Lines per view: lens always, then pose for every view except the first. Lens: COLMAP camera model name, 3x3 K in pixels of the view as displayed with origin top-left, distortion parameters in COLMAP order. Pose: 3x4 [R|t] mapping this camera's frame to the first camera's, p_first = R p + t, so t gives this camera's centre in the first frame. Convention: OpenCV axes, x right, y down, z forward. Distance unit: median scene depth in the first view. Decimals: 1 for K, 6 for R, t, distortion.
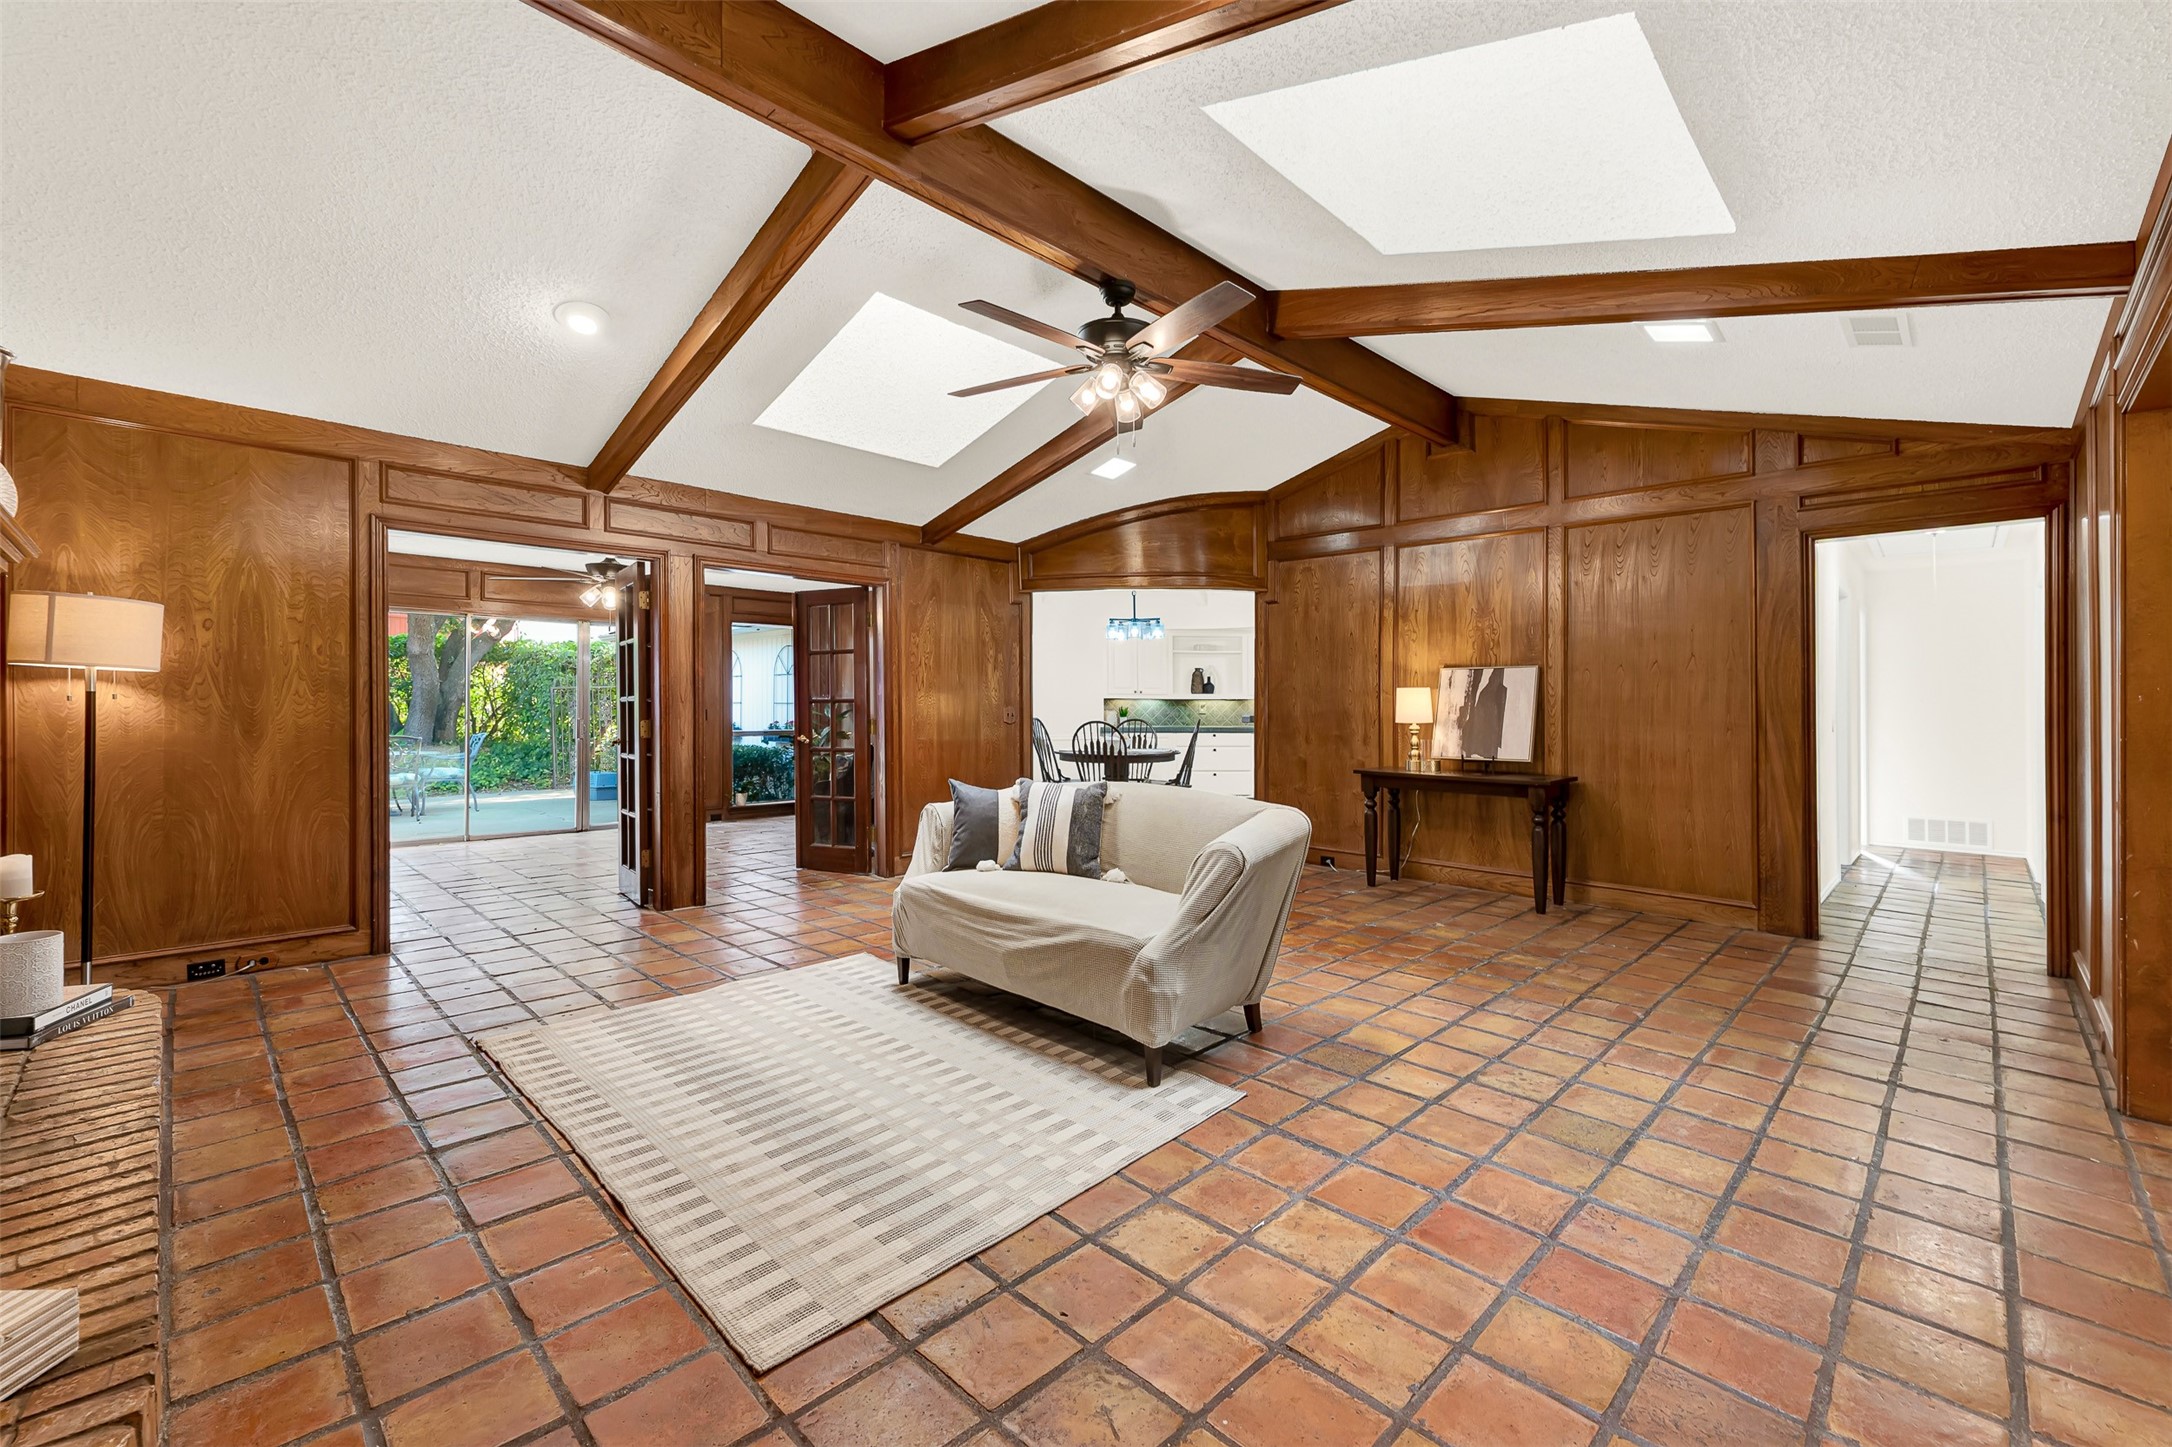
lens RADIAL K [[886.2, 0, 1088.3], [0, 886.2, 681.1], [0, 0, 1]] dist [0.001677, 0.000105]
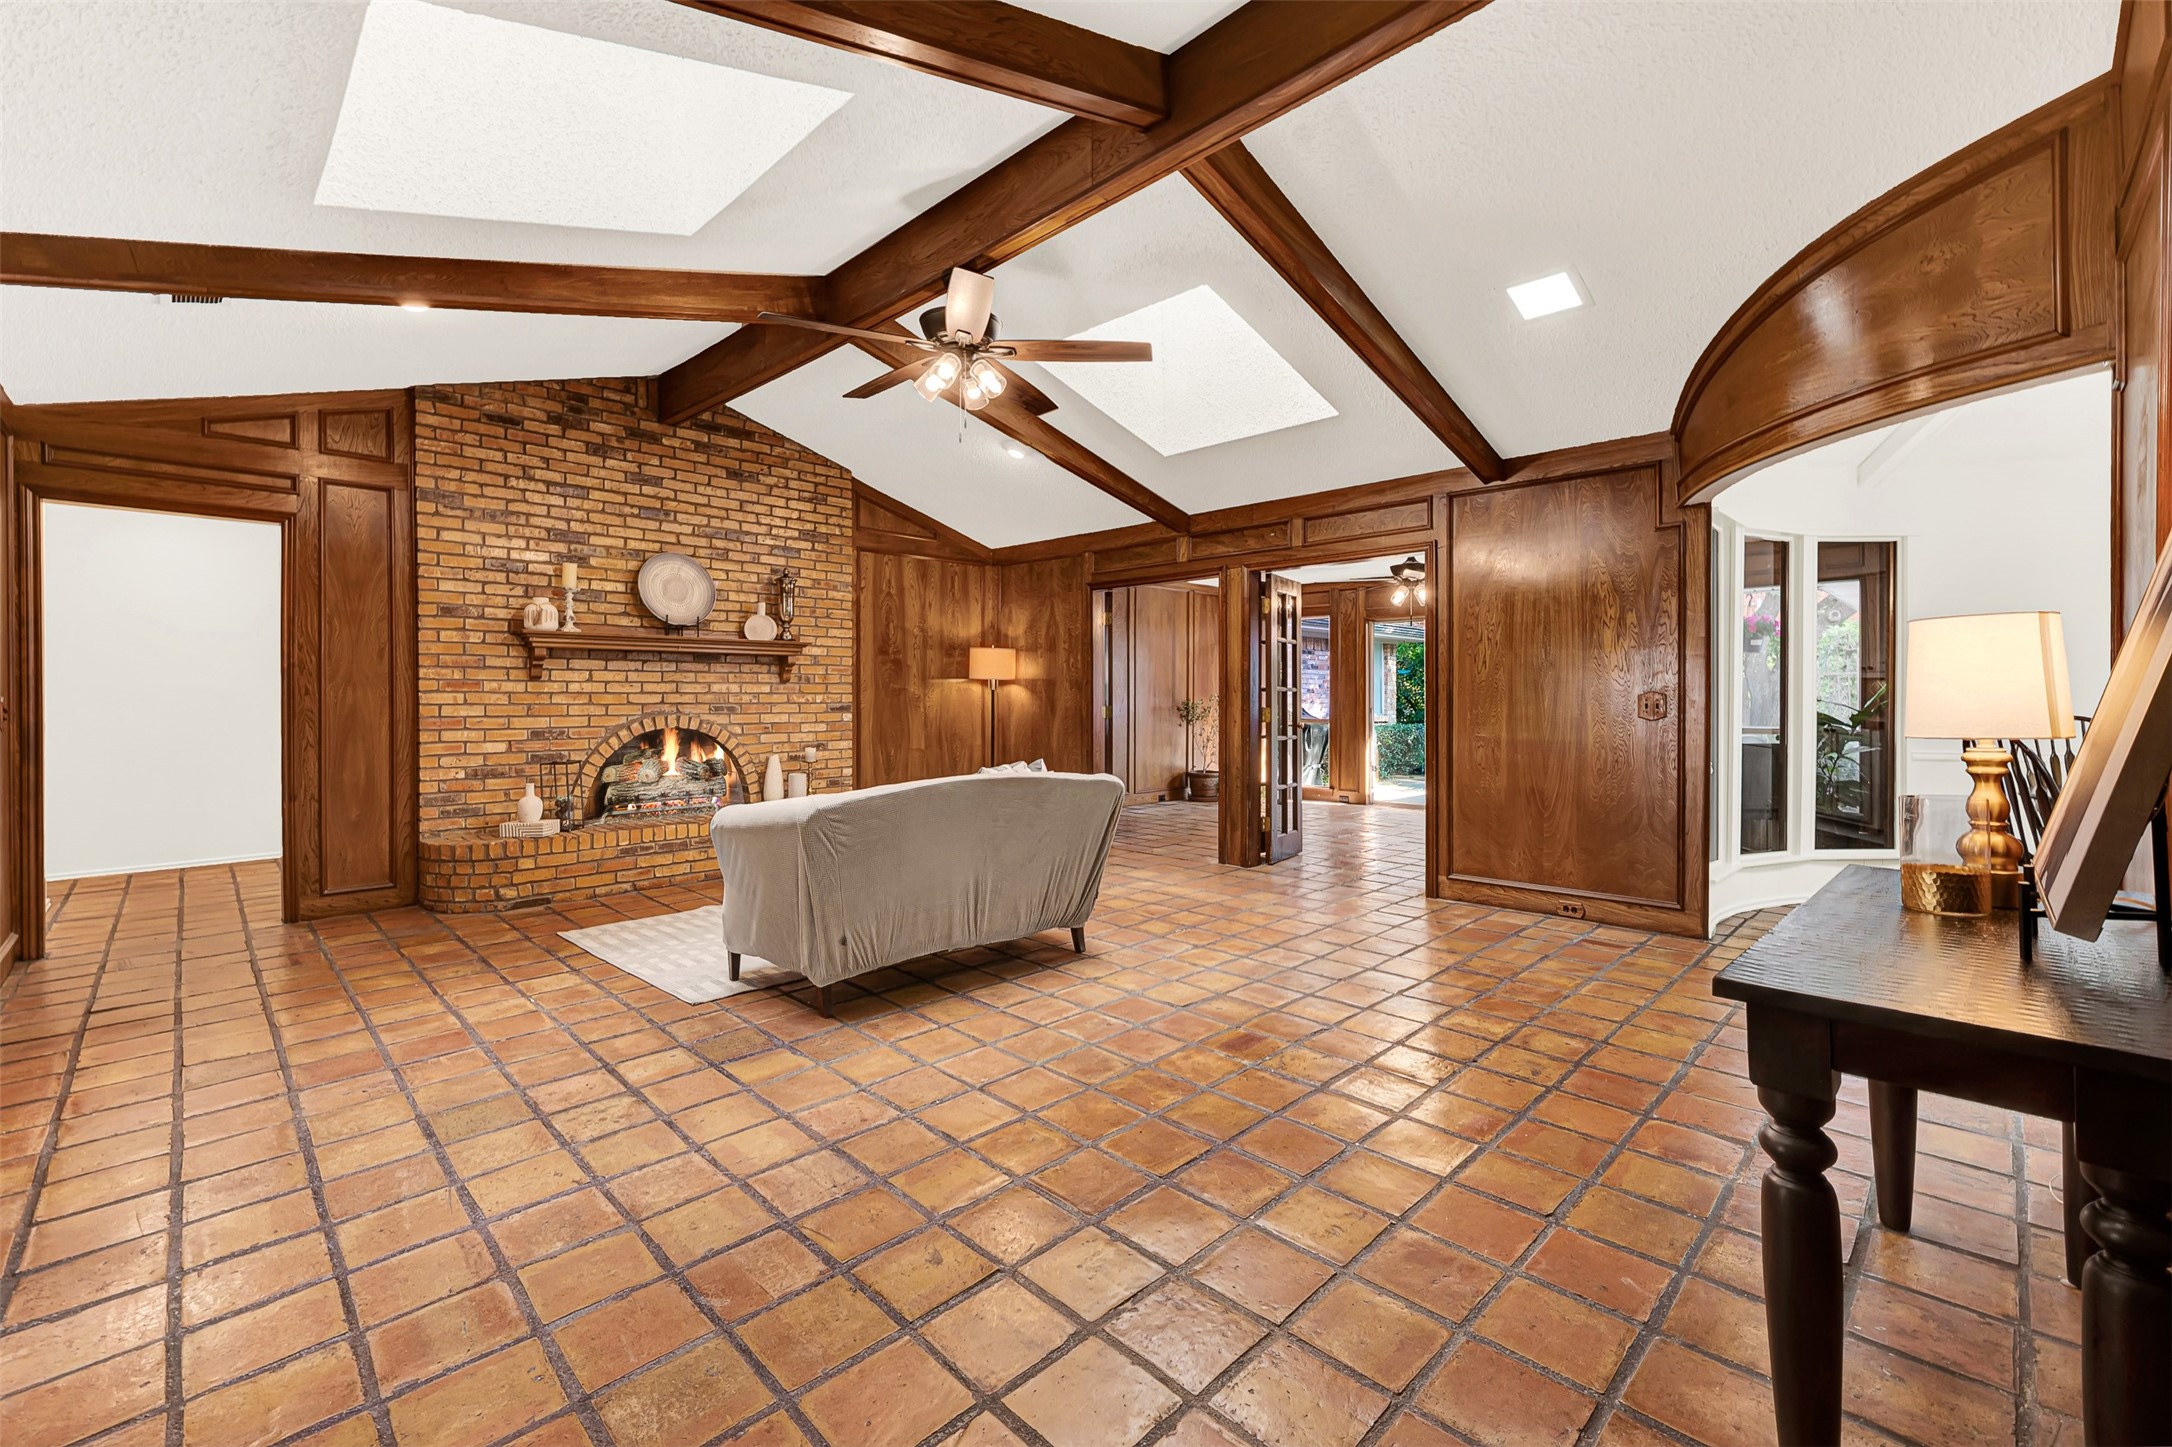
lens RADIAL K [[901.0, 0, 1090.8], [0, 901.0, 694.8], [0, 0, 1]] dist [0.002583, 0.000249]
pose [[0.006052, -0.005424, -0.999967, 1.380983], [0.032799, 0.999448, -0.005223, 0.051651], [0.999444, -0.032767, 0.006226, 1.485502]]
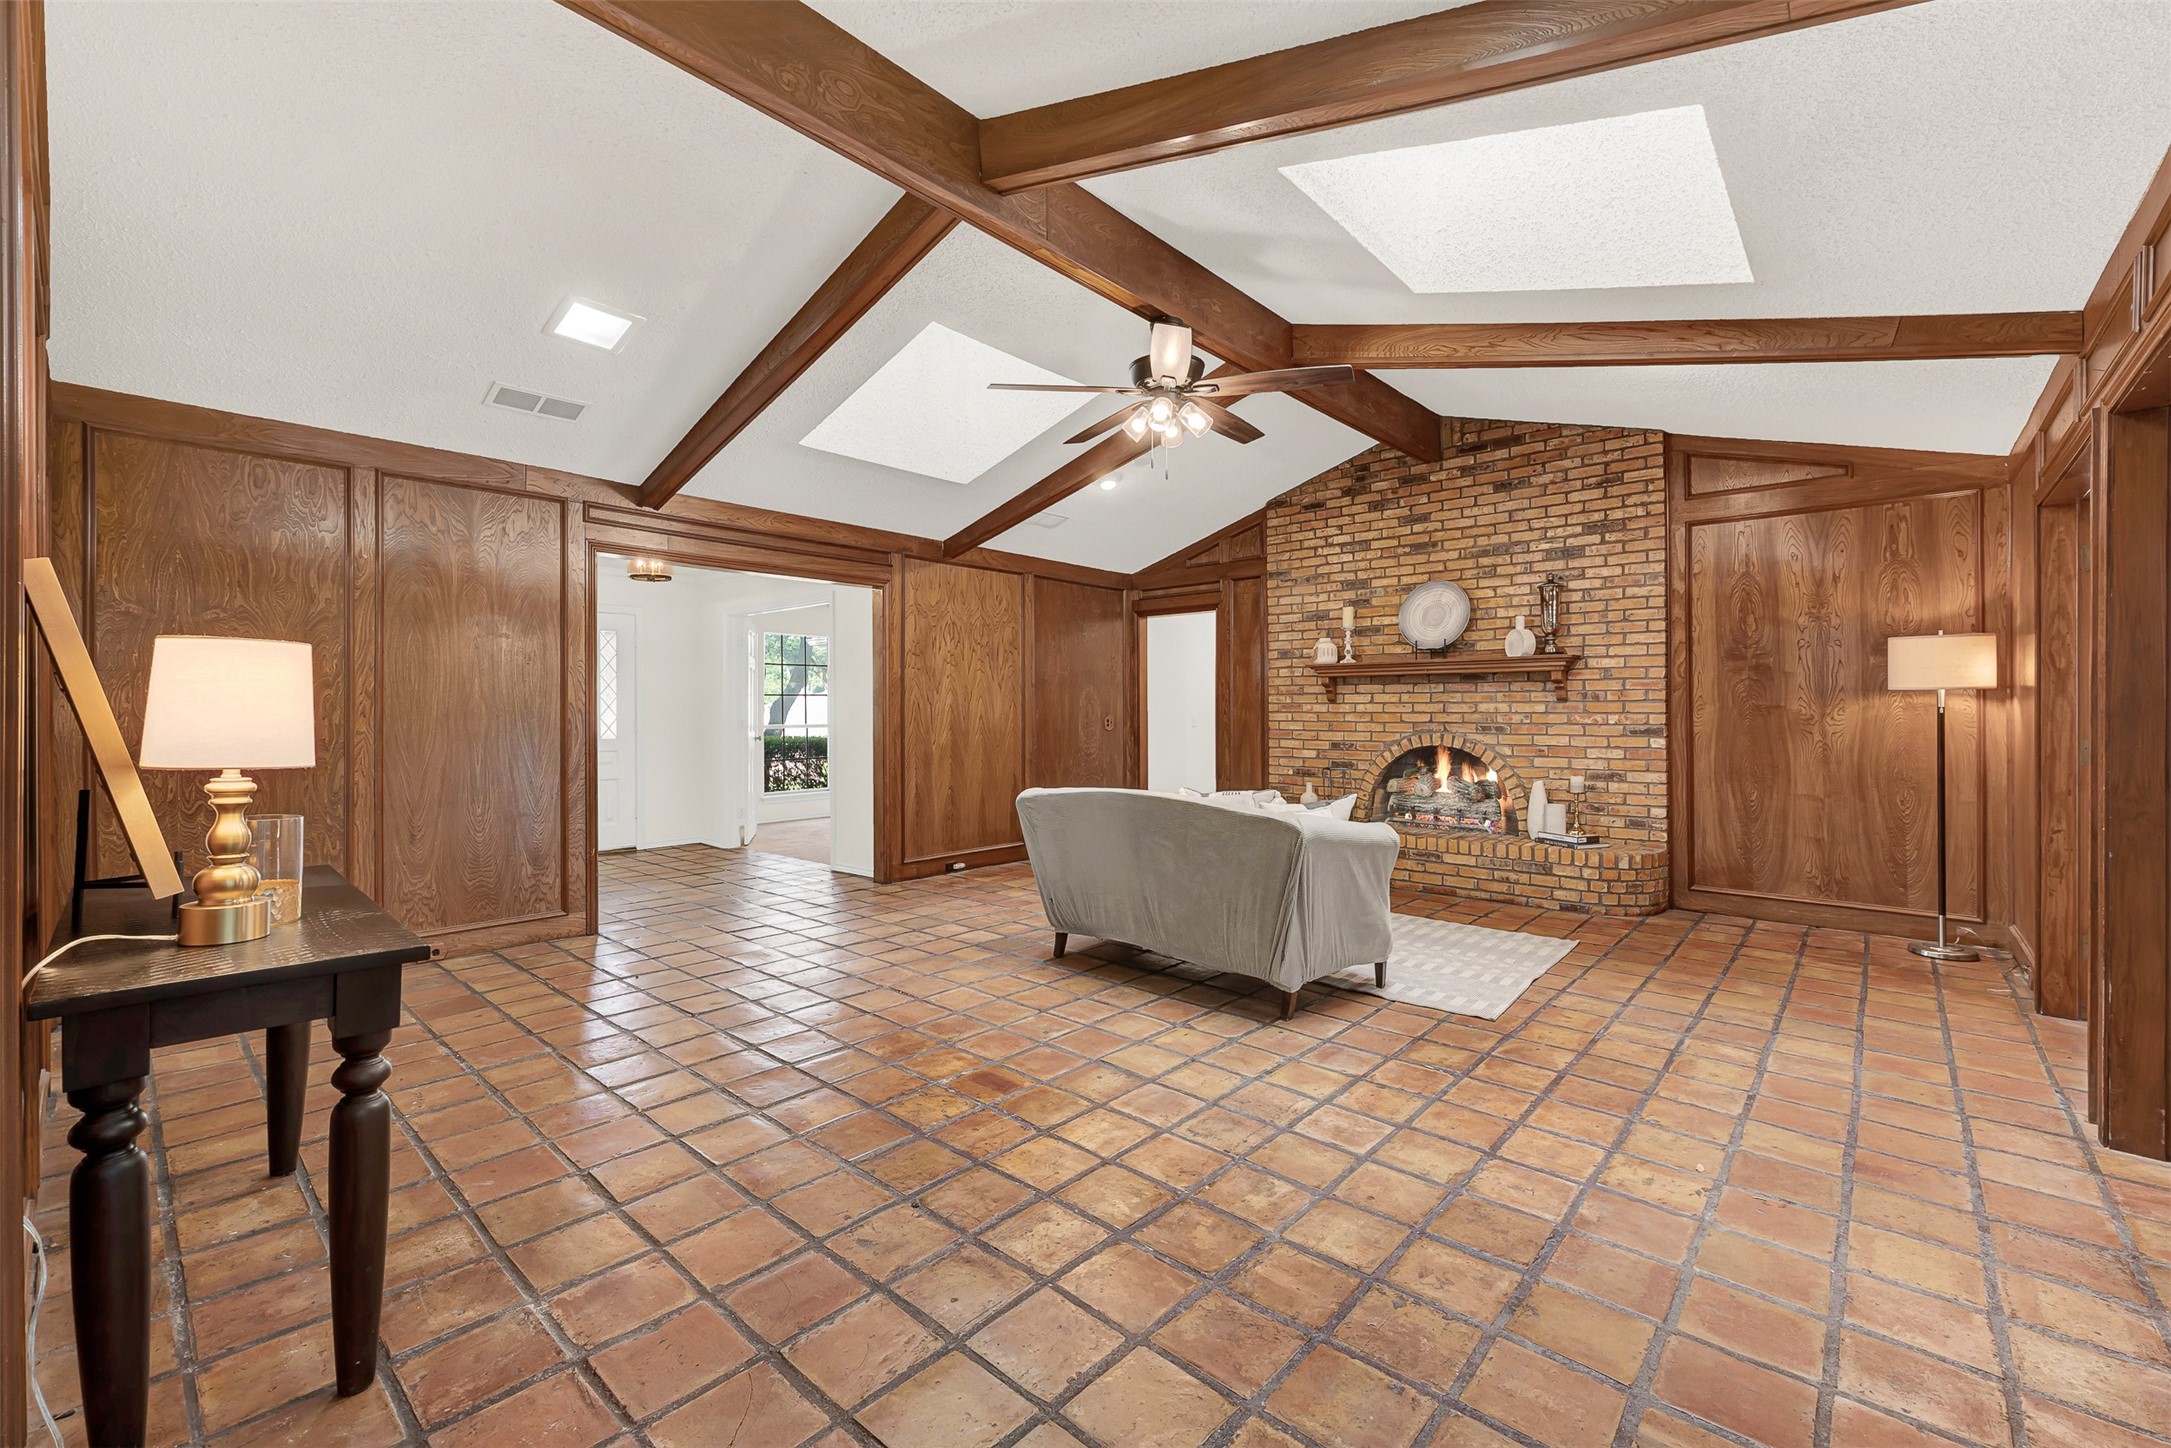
lens RADIAL K [[902.3, 0, 1086.2], [0, 902.3, 705.1], [0, 0, 1]] dist [-0.001480, -0.000349]
pose [[-0.998643, -0.004837, -0.051853, 0.250101], [-0.002733, 0.999173, -0.040574, 0.078881], [0.052007, -0.040377, -0.997830, 2.713186]]
